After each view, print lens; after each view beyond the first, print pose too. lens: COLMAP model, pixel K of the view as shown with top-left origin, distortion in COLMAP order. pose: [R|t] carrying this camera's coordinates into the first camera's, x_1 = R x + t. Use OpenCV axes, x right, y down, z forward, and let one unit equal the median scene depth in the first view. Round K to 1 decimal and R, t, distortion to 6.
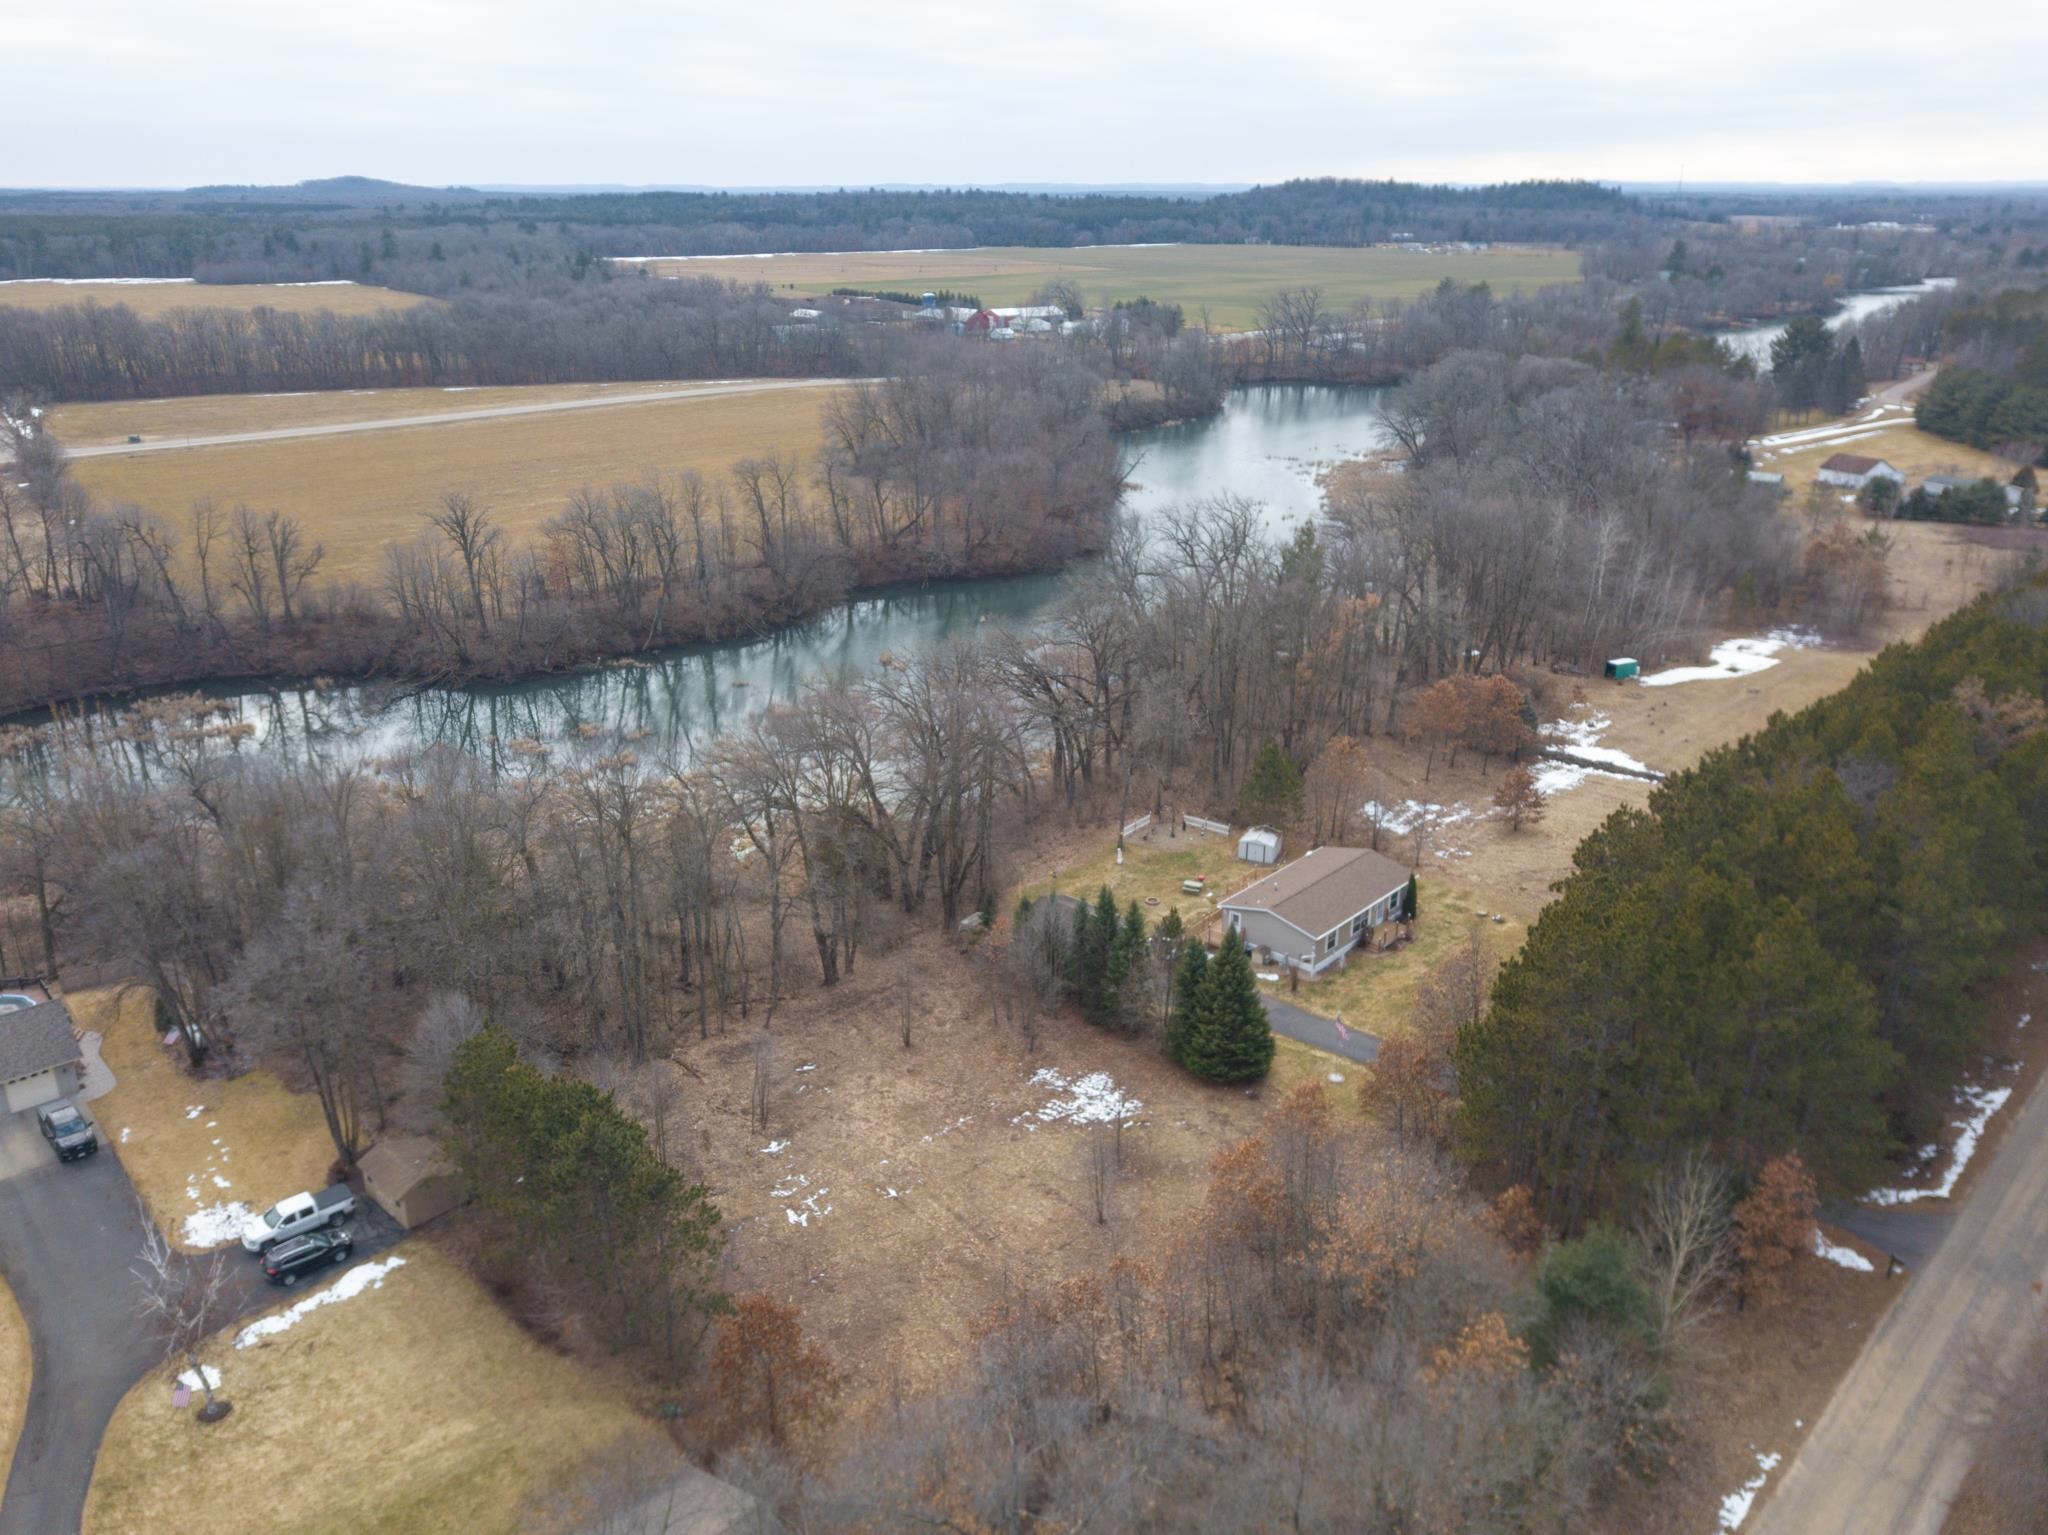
lens RADIAL K [[1556.9, 0, 1024.0], [0, 1556.9, 767.5], [0, 0, 1]] dist [0.007130, 0.001698]
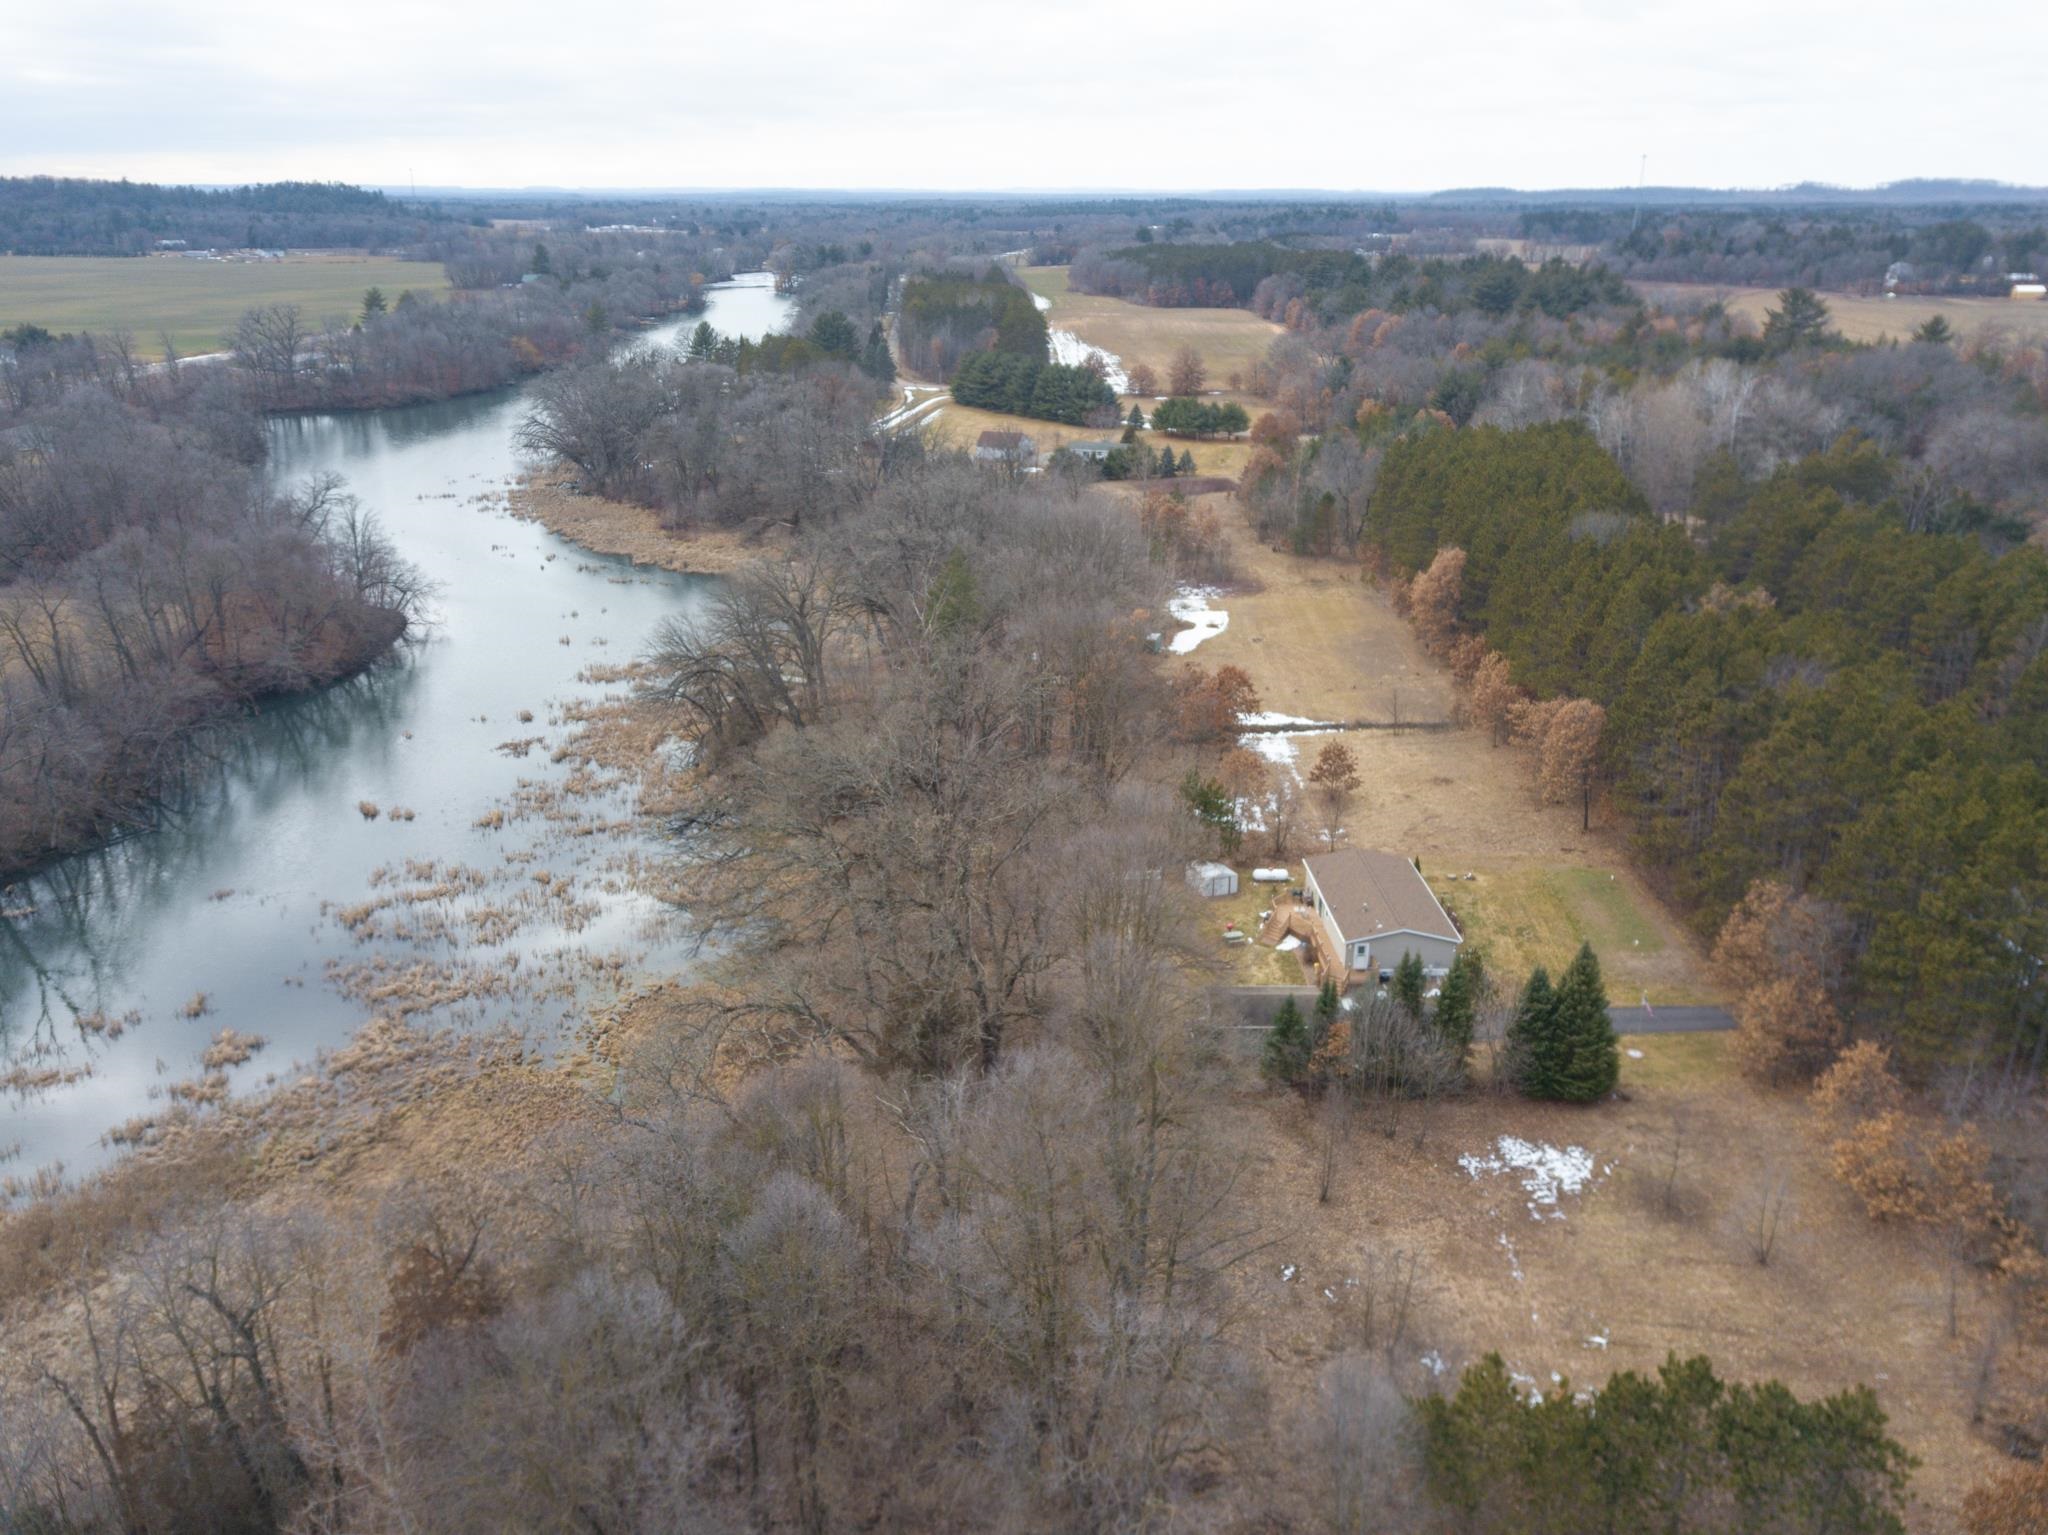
lens RADIAL K [[1592.6, 0, 1049.6], [0, 1592.6, 766.4], [0, 0, 1]] dist [0.011518, -0.002383]
pose [[0.735084, -0.227104, 0.638807, -0.332253], [0.233634, 0.969367, 0.075777, -0.070999], [-0.636448, 0.093545, 0.765626, 0.203900]]
